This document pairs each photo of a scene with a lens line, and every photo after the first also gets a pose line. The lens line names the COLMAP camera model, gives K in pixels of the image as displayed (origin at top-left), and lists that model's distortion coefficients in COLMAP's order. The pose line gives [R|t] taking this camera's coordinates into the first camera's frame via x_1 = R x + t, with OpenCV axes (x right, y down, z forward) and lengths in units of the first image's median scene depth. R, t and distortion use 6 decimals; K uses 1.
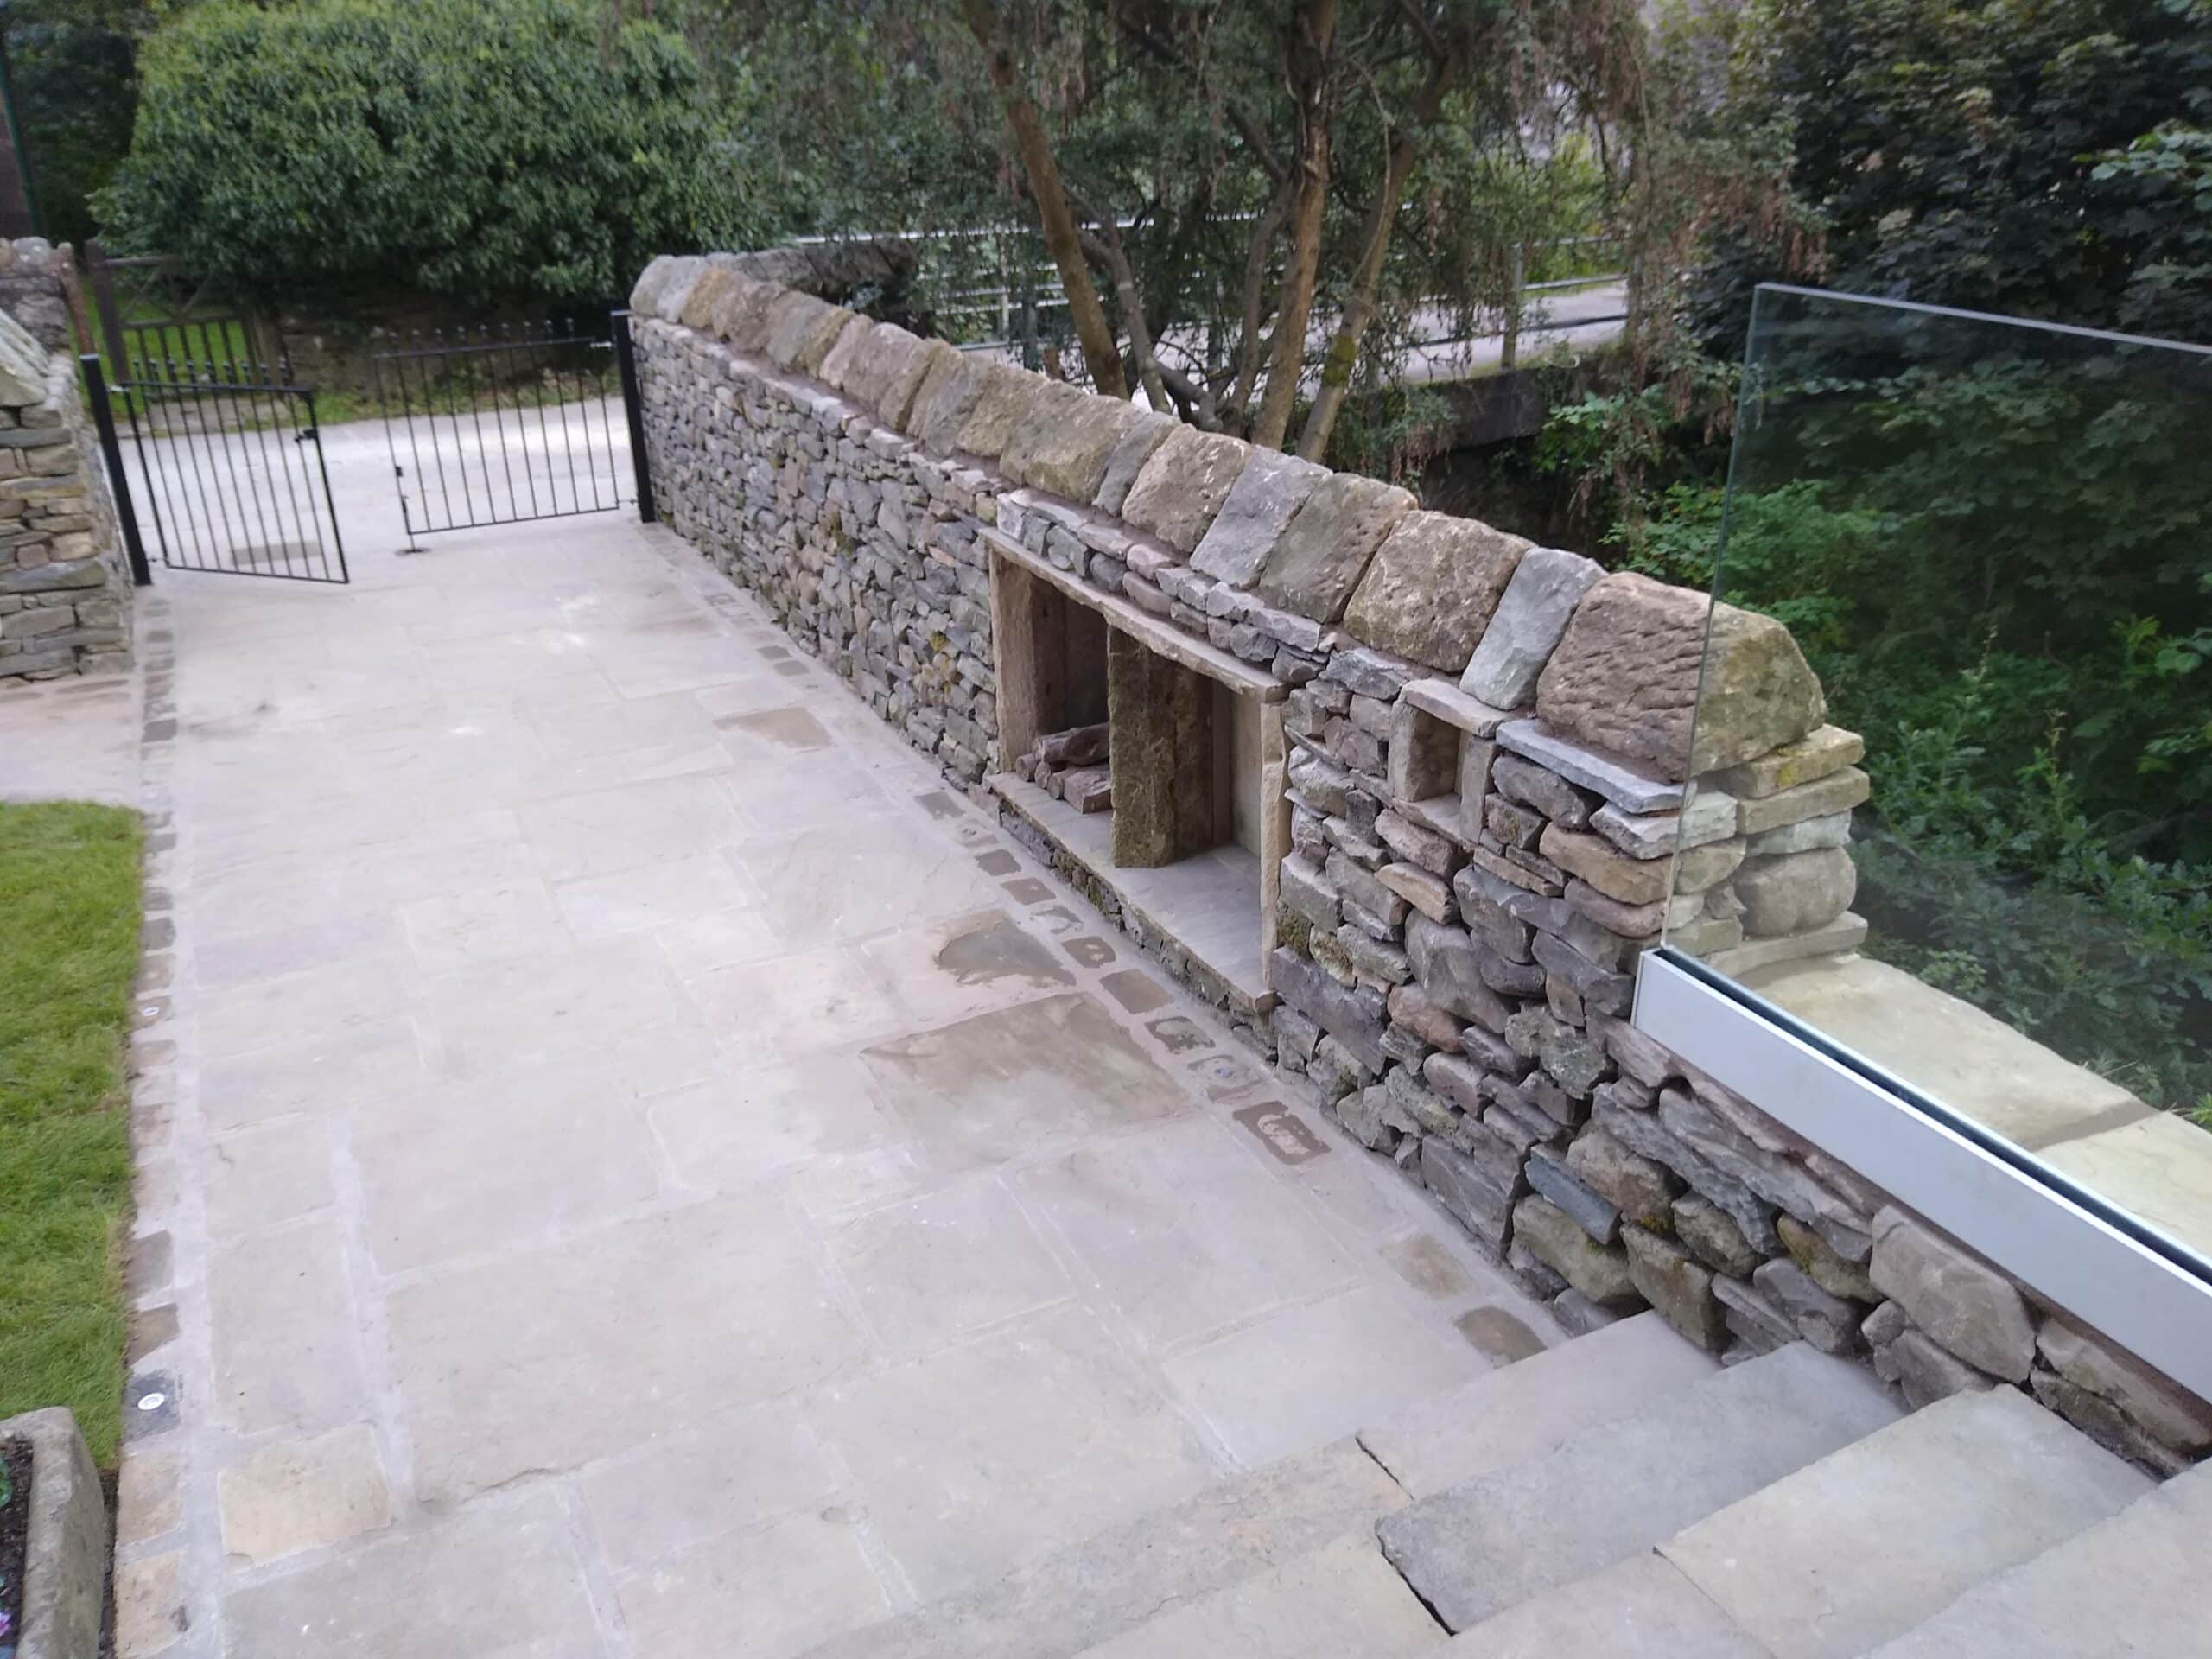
lens RADIAL K [[1718.4, 0, 1089.2], [0, 1718.4, 828.0], [0, 0, 1]] dist [0.072653, -0.124168]
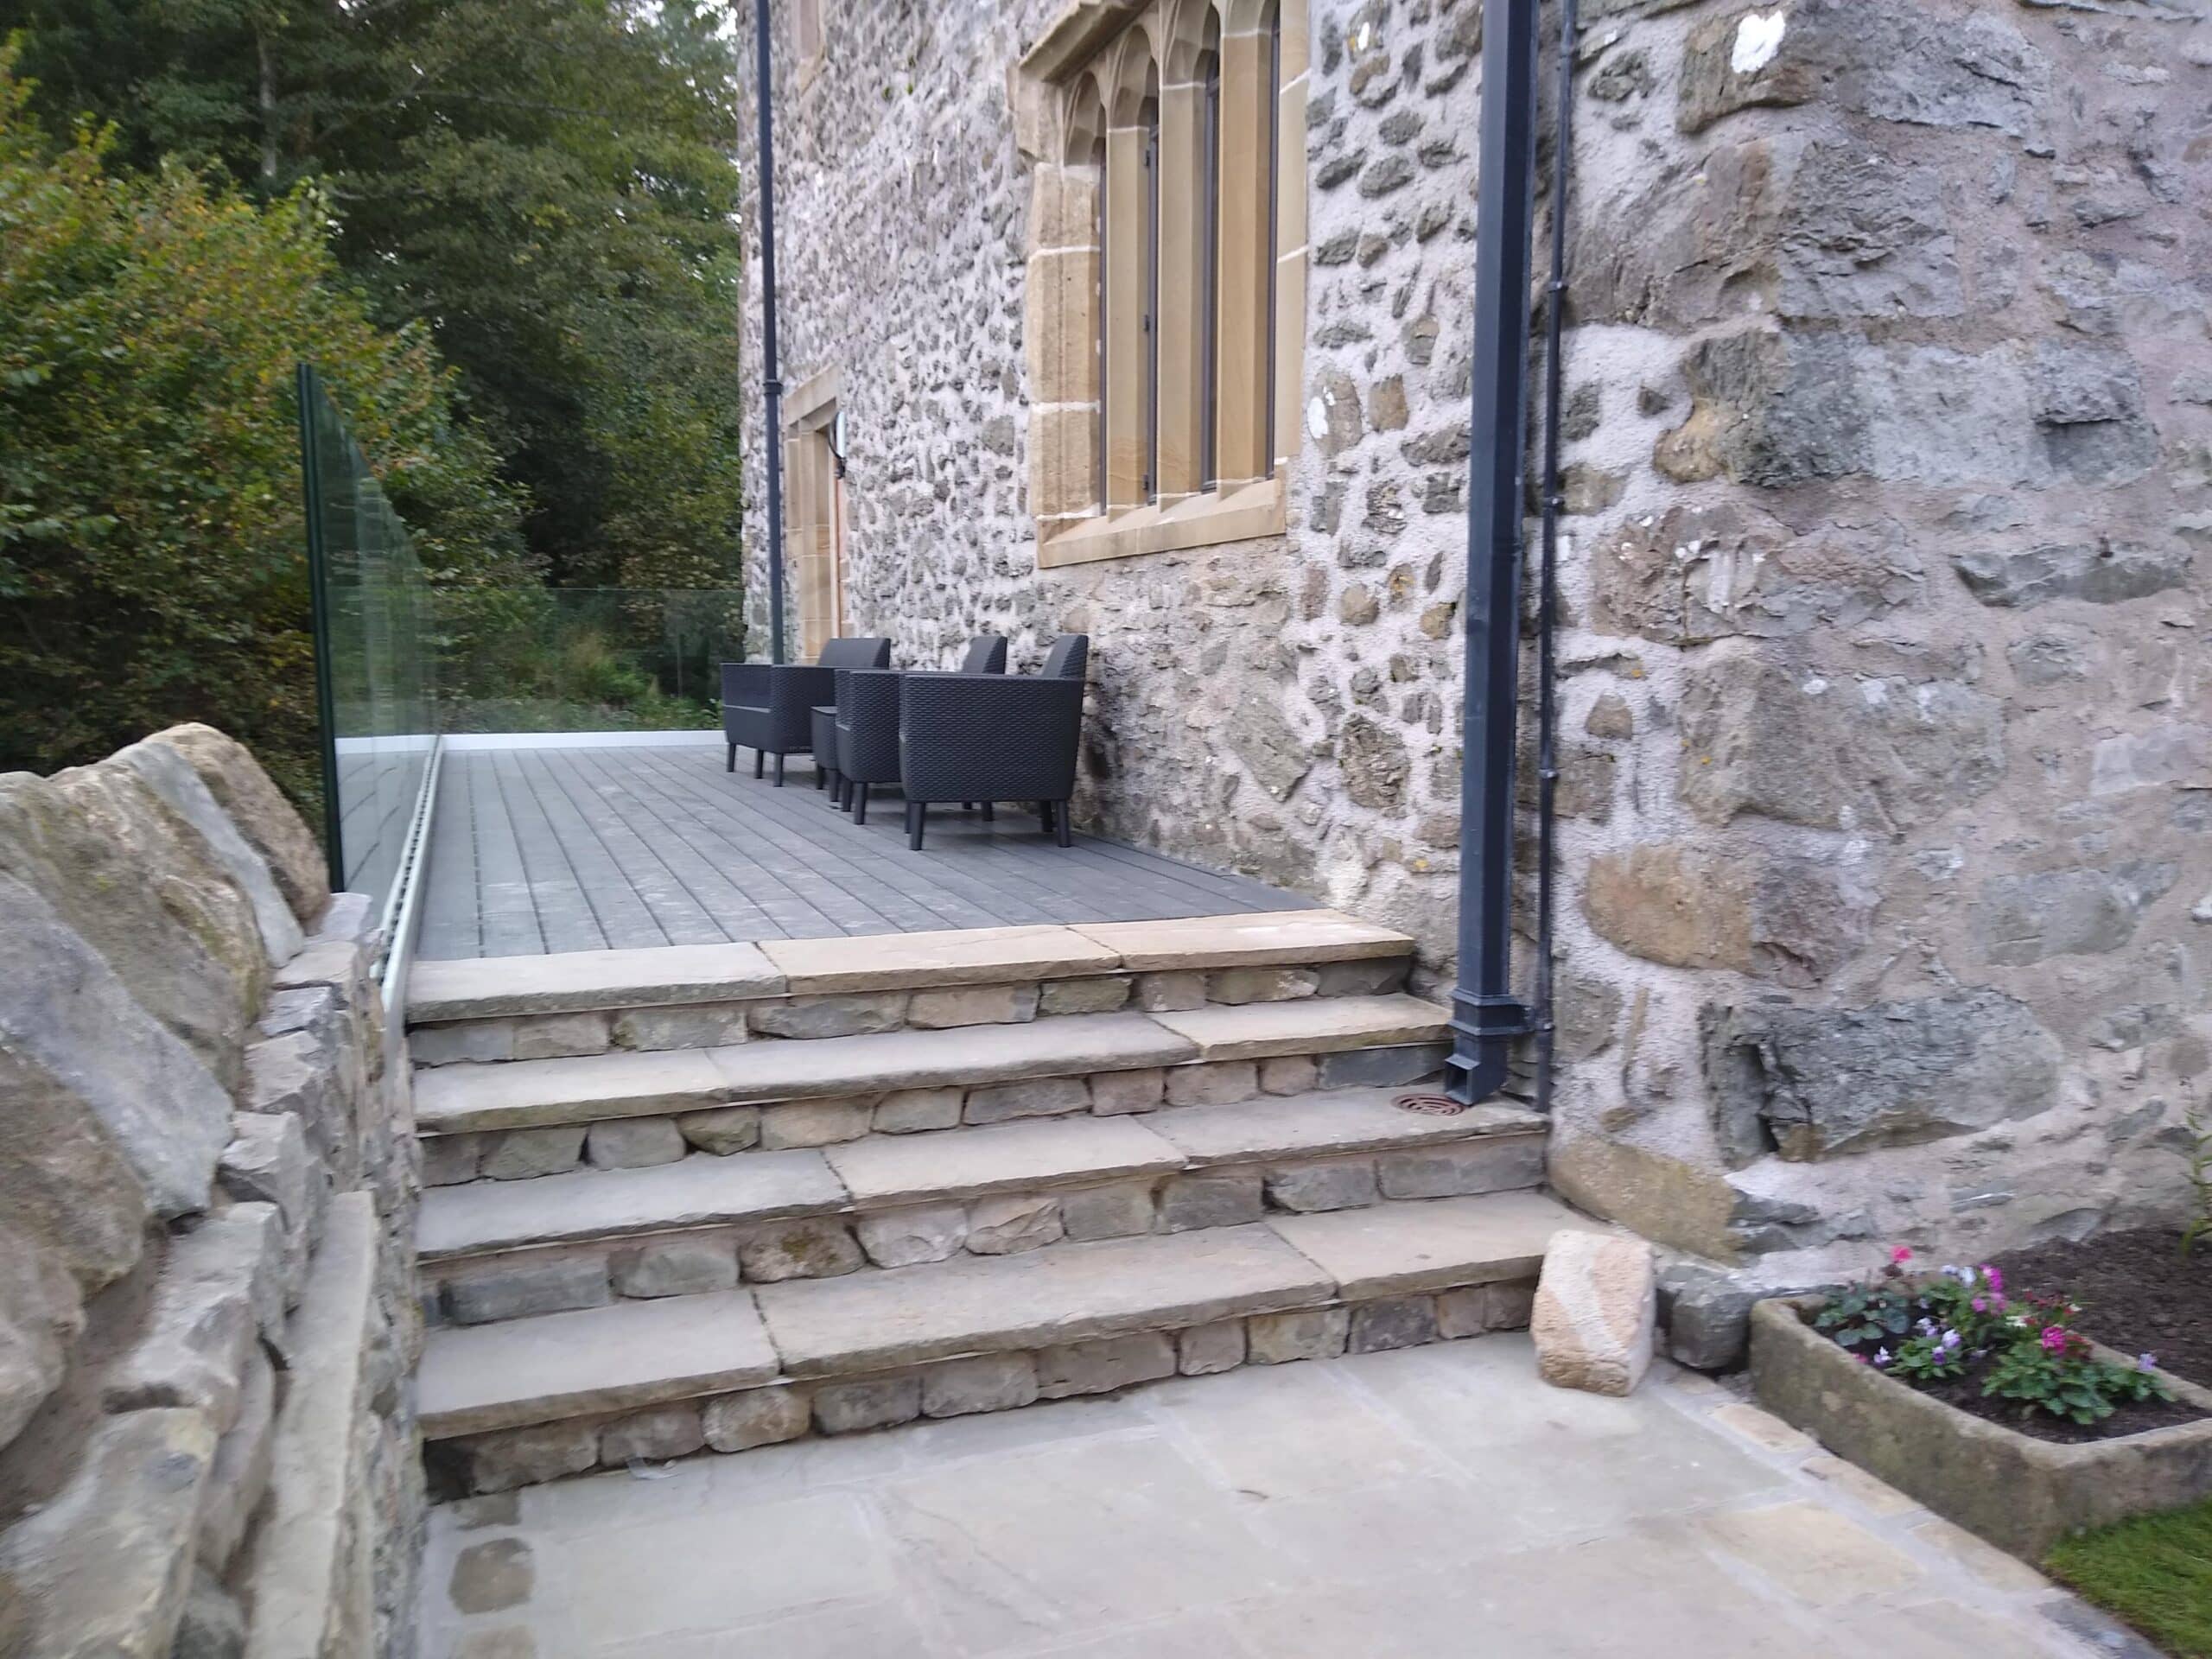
lens RADIAL K [[1718.4, 0, 1105.6], [0, 1718.4, 834.5], [0, 0, 1]] dist [0.072653, -0.124168]
pose [[-0.994027, 0.008034, 0.108842, -0.123606], [0.062428, 0.859877, 0.506670, -0.342000], [-0.089521, 0.510438, -0.855242, 1.198935]]
